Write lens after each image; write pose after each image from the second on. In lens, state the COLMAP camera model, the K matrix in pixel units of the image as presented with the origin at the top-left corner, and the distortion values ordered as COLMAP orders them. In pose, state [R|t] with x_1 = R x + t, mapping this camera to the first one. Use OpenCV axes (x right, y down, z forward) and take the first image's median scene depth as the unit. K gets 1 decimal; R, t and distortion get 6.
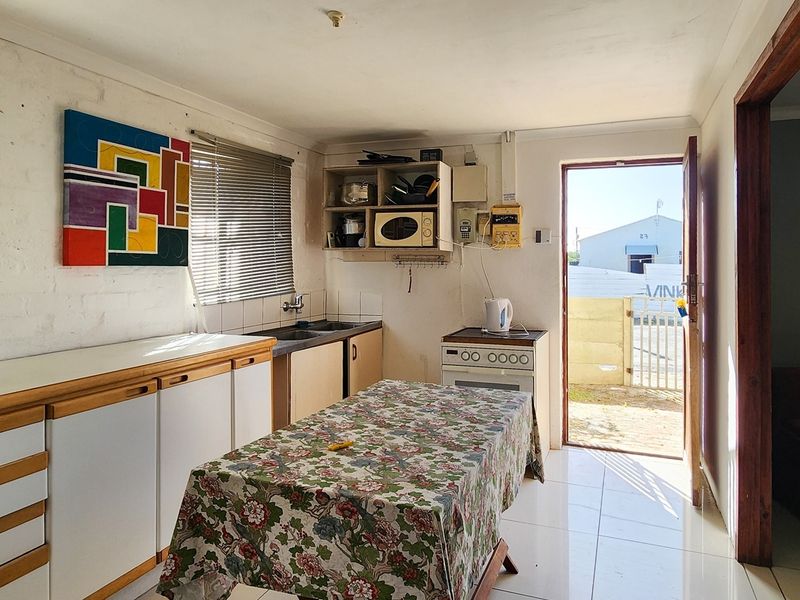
lens RADIAL K [[540.3, 0, 403.6], [0, 540.3, 261.2], [0, 0, 1]] dist [0.006208, -0.003331]
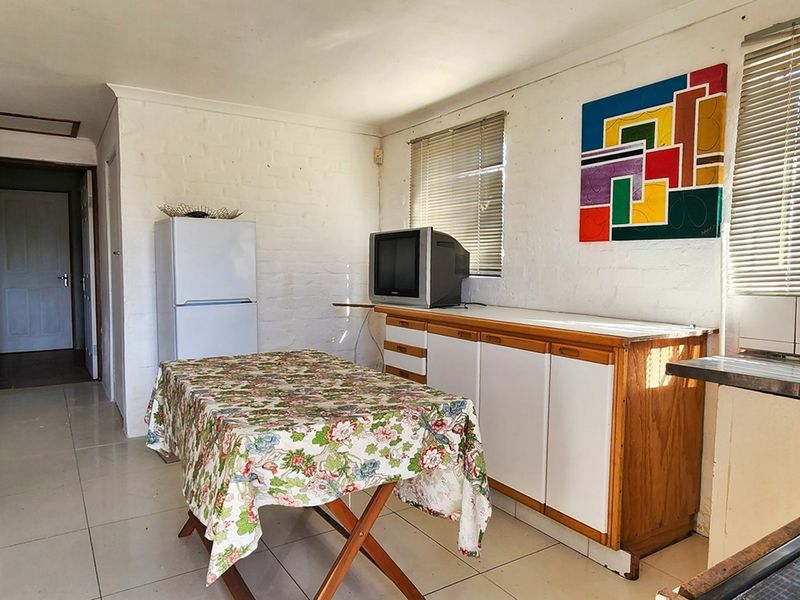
lens RADIAL K [[540.3, 0, 398.5], [0, 540.3, 300.5], [0, 0, 1]] dist [0.006208, -0.003331]
pose [[-0.565990, 0.050315, -0.822875, 0.499536], [-0.003812, 0.997965, 0.063642, 0.054815], [0.824403, 0.039157, -0.564647, 1.183689]]
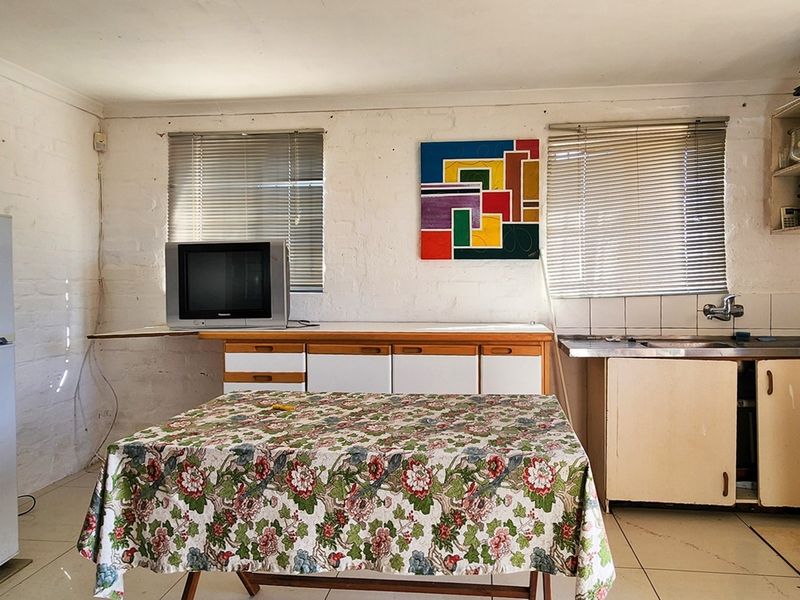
lens RADIAL K [[540.3, 0, 425.7], [0, 540.3, 283.8], [0, 0, 1]] dist [0.006208, -0.003331]
pose [[0.275824, 0.008050, -0.961175, 0.597232], [0.008227, 0.999909, 0.010735, 0.048395], [0.961173, -0.010868, 0.275732, 0.563752]]
